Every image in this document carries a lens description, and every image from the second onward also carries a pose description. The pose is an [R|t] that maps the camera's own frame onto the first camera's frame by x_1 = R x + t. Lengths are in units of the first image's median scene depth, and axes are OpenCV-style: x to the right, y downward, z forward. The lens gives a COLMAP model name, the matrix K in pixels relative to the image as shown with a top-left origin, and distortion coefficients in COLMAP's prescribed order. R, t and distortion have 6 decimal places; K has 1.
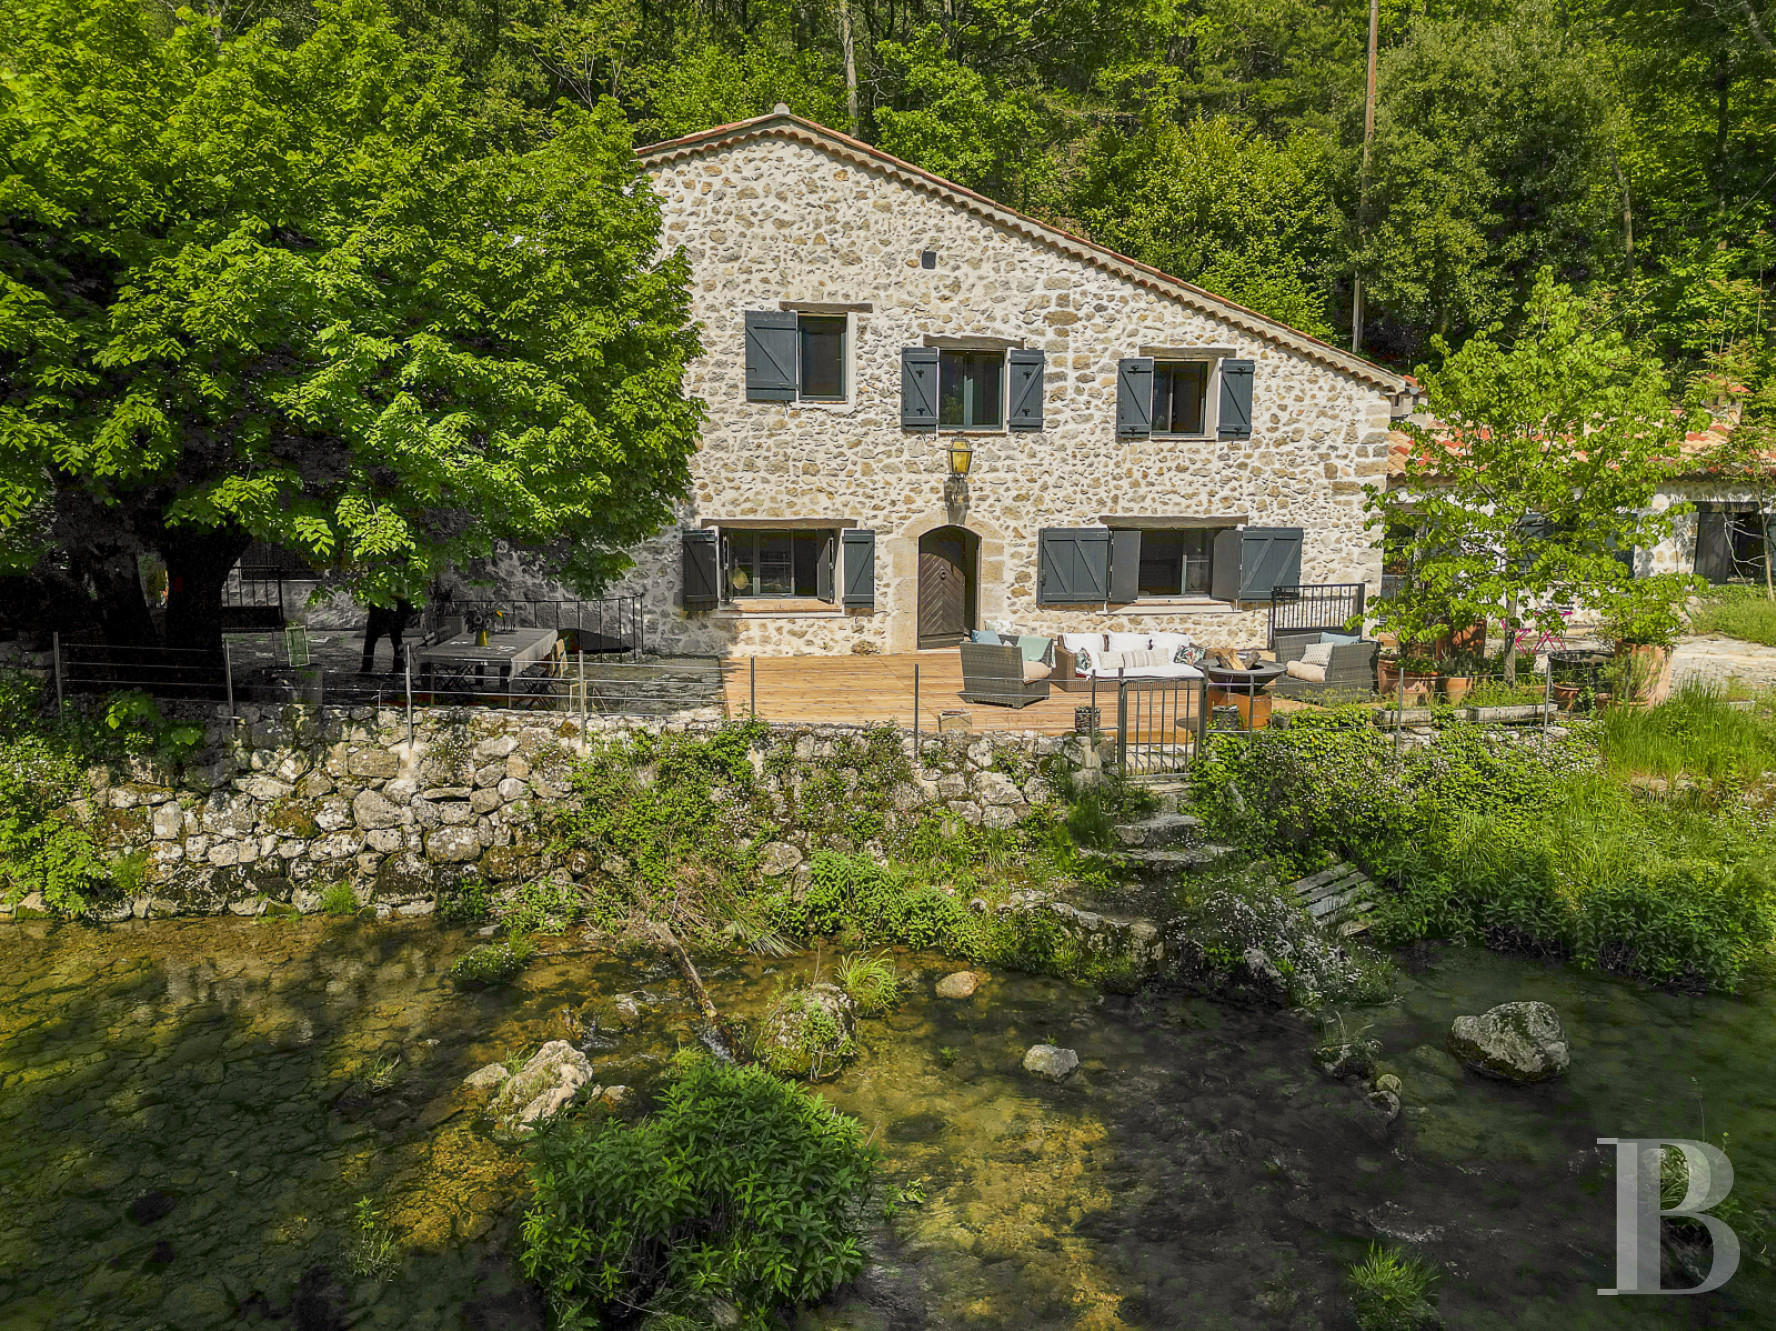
lens RADIAL K [[1266.6, 0, 888.0], [0, 1266.6, 665.5], [0, 0, 1]] dist [0.104348, -0.099165]
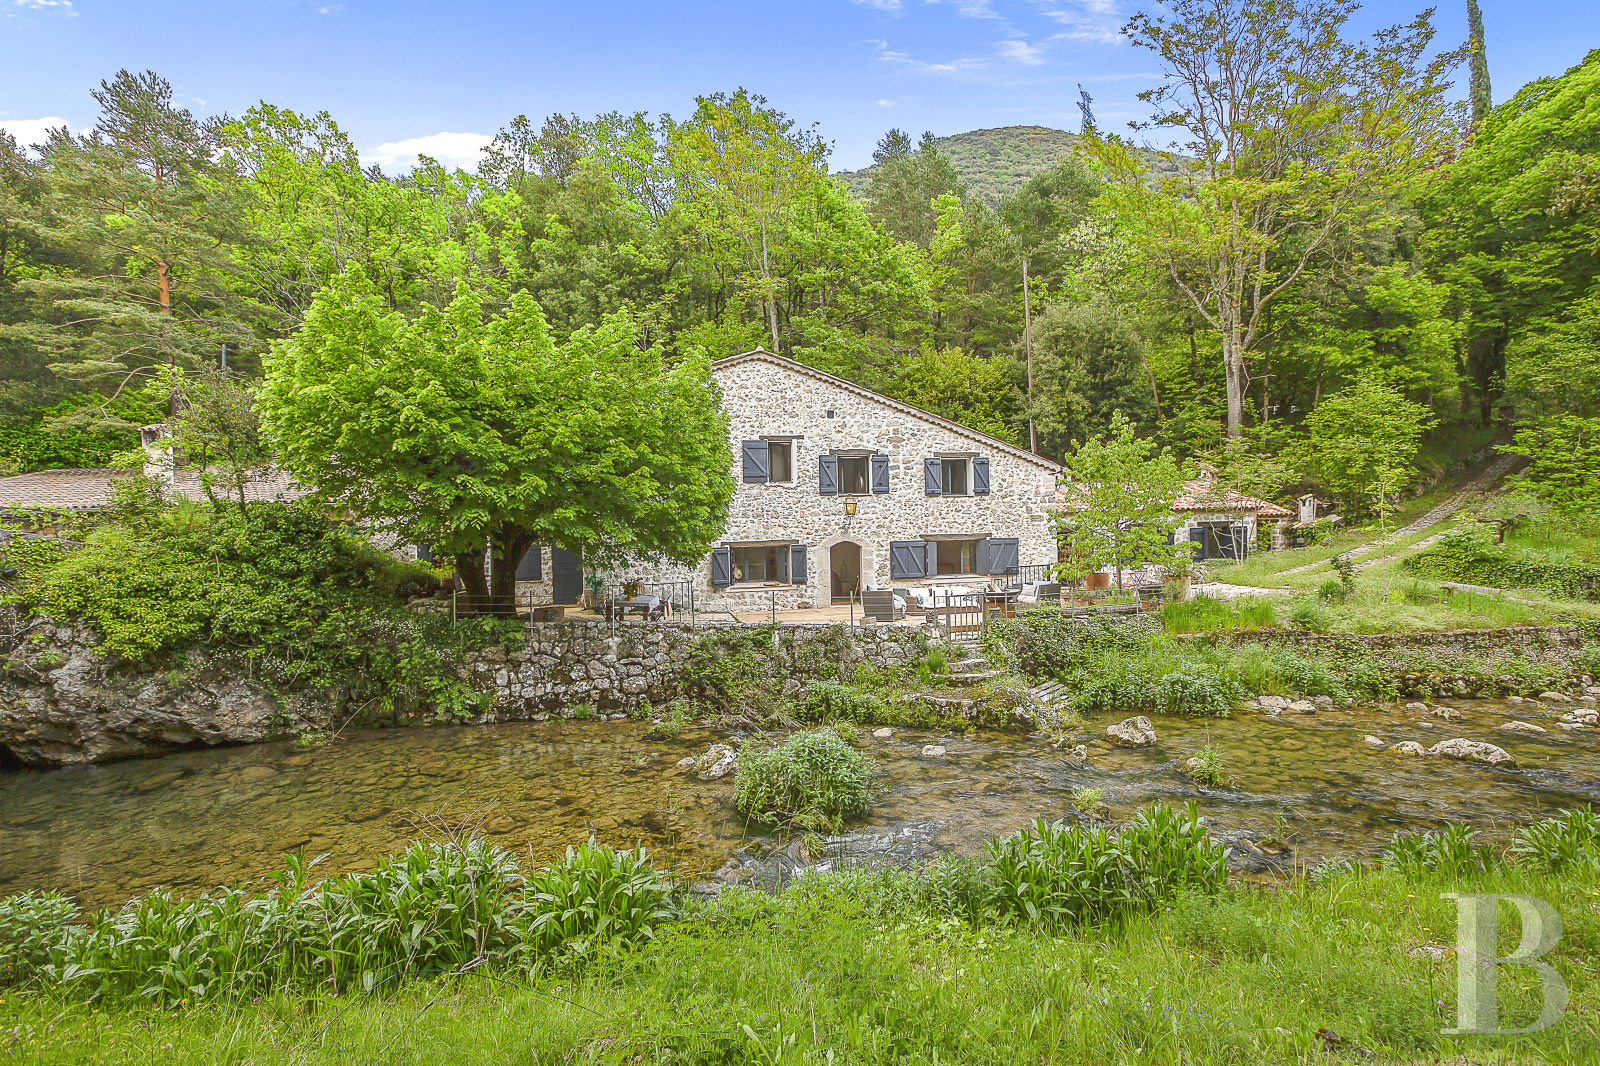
lens RADIAL K [[738.8, 0, 799.7], [0, 738.8, 553.7], [0, 0, 1]] dist [-0.026773, 0.000228]
pose [[0.998781, -0.033763, 0.036000, -0.067066], [0.038268, 0.990398, -0.132843, 0.061833], [-0.031169, 0.134059, 0.990483, -0.147505]]
